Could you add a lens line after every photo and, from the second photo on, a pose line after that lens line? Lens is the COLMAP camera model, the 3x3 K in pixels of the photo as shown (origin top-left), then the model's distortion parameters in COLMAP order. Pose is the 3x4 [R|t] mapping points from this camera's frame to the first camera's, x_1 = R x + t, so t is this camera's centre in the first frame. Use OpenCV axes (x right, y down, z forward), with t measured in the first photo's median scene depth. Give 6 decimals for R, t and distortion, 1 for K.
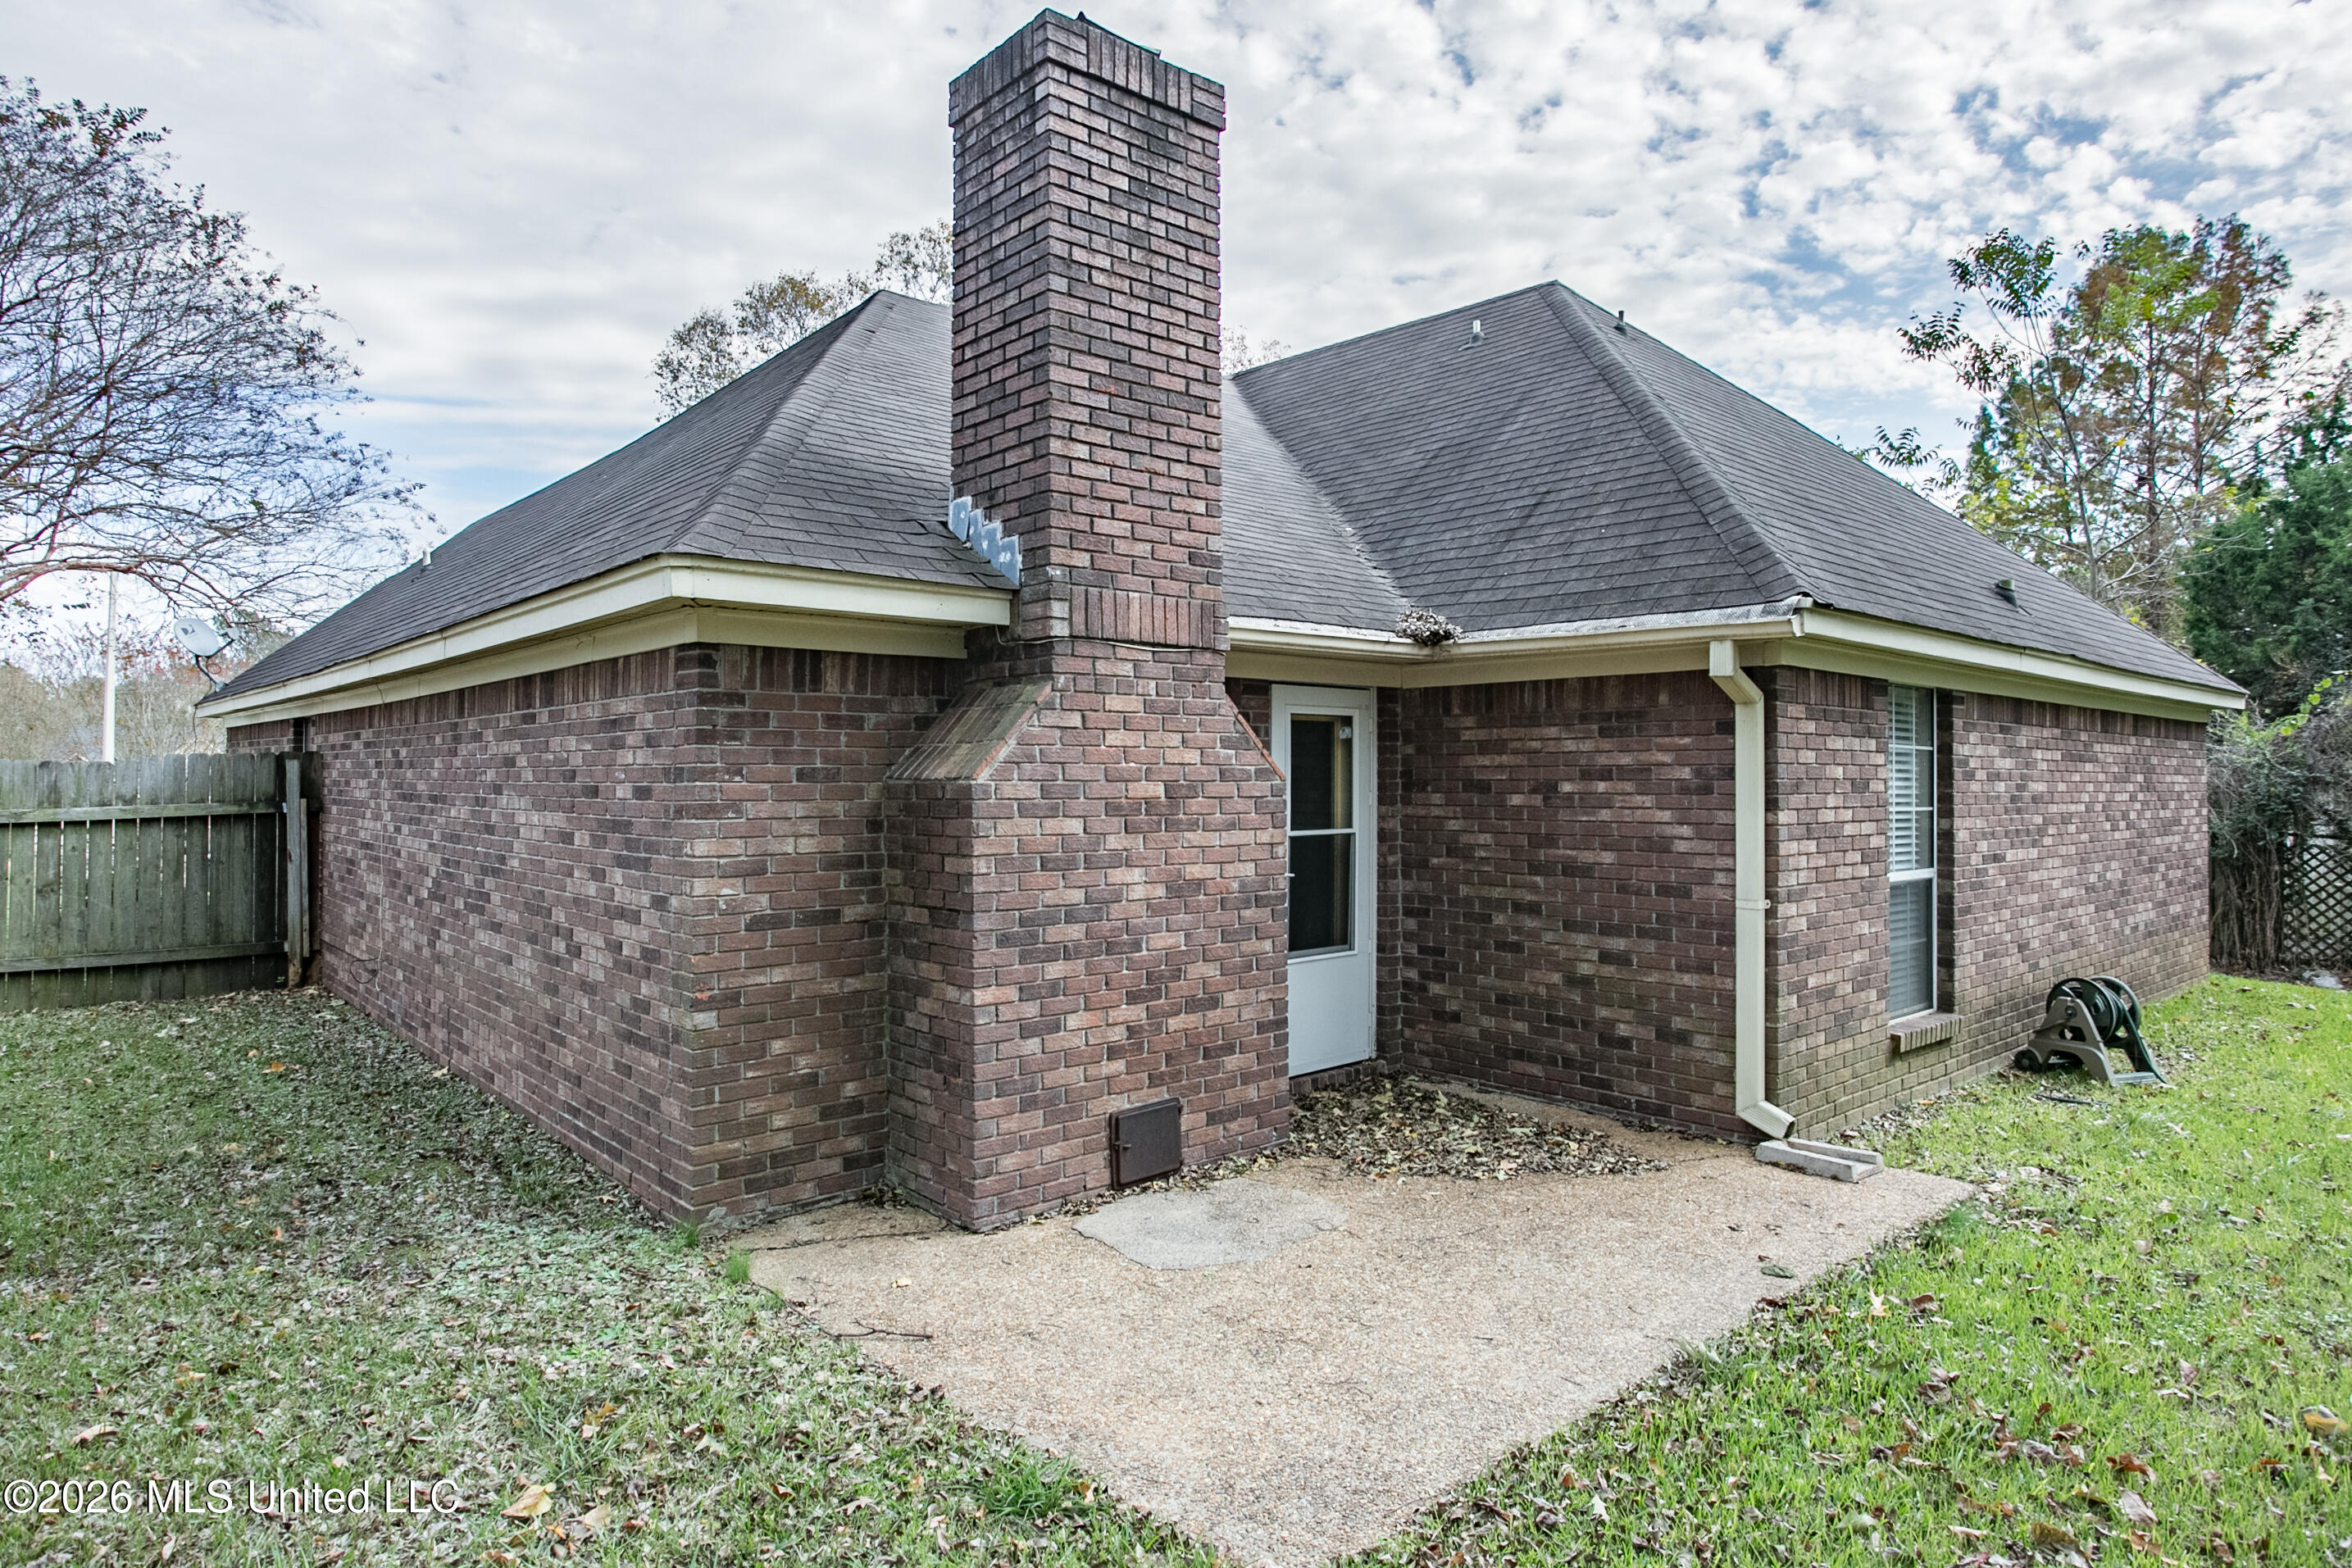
lens RADIAL K [[1354.5, 0, 1182.2], [0, 1354.5, 772.2], [0, 0, 1]] dist [-0.027666, 0.000927]
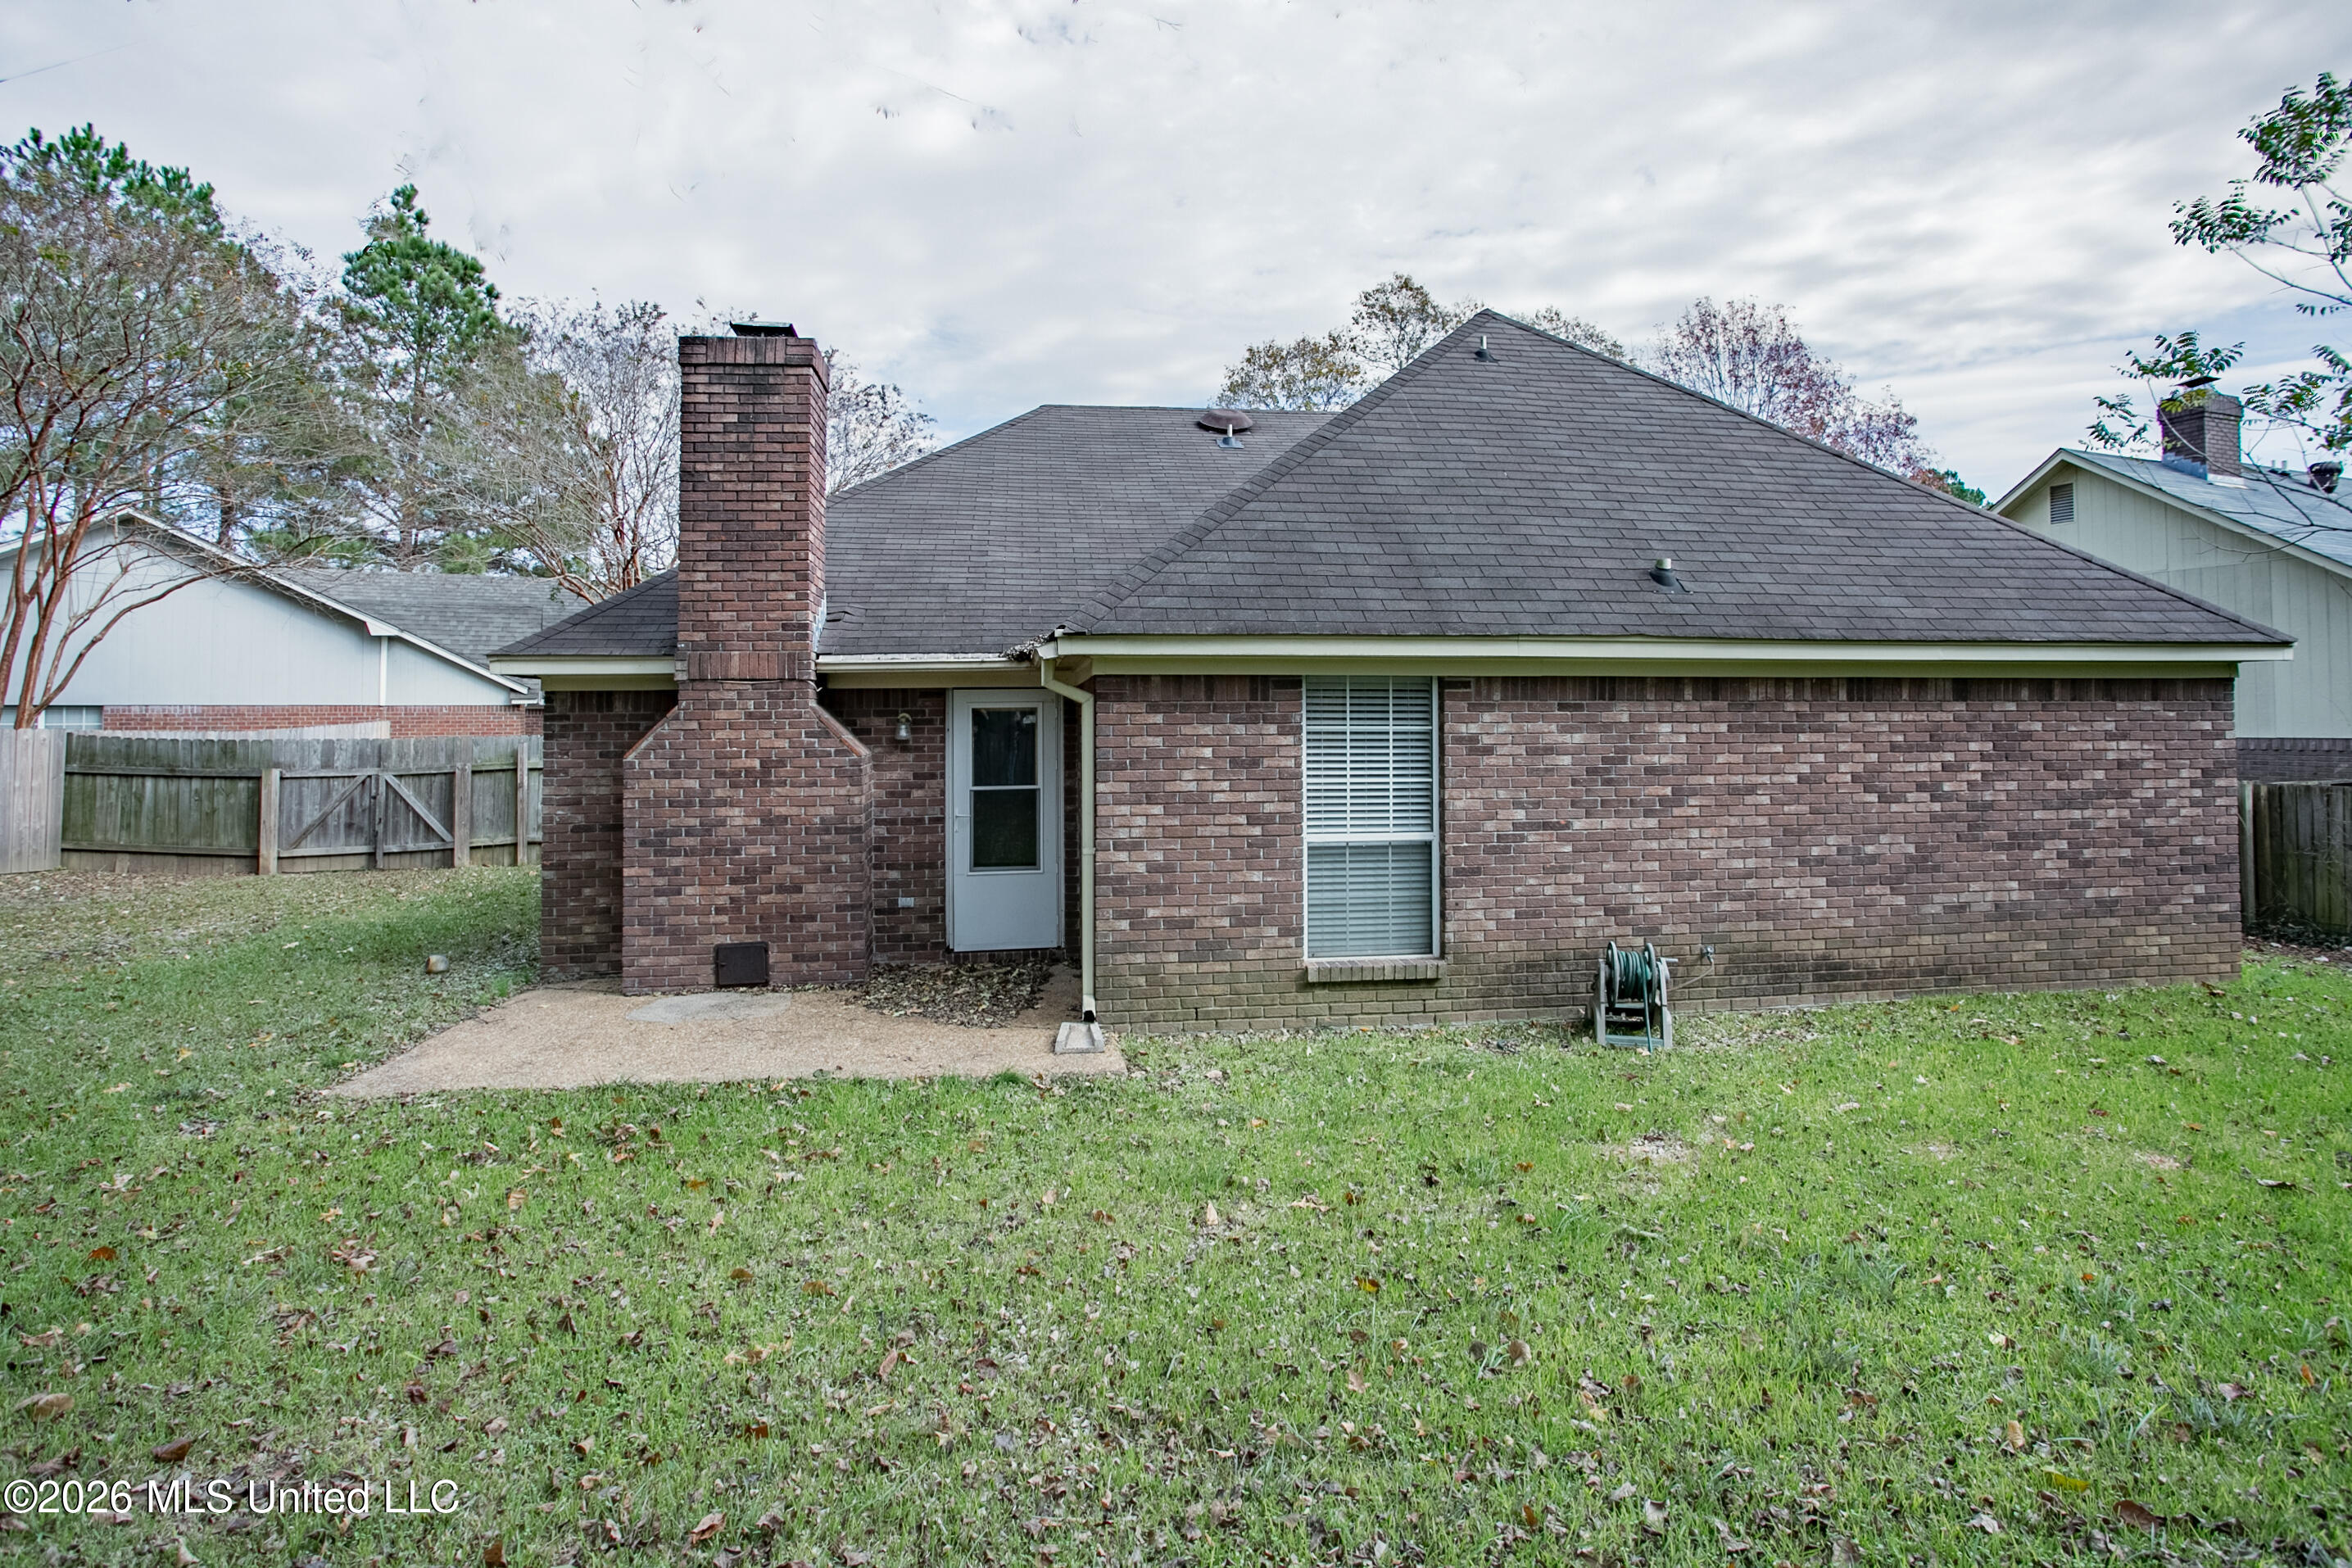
lens RADIAL K [[1162.9, 0, 1134.1], [0, 1162.9, 710.8], [0, 0, 1]] dist [-0.003178, -0.000166]
pose [[0.814660, -0.014568, -0.579756, 1.254015], [0.012330, 0.999894, -0.007799, -0.036803], [0.579808, -0.000795, 0.814753, 0.065831]]
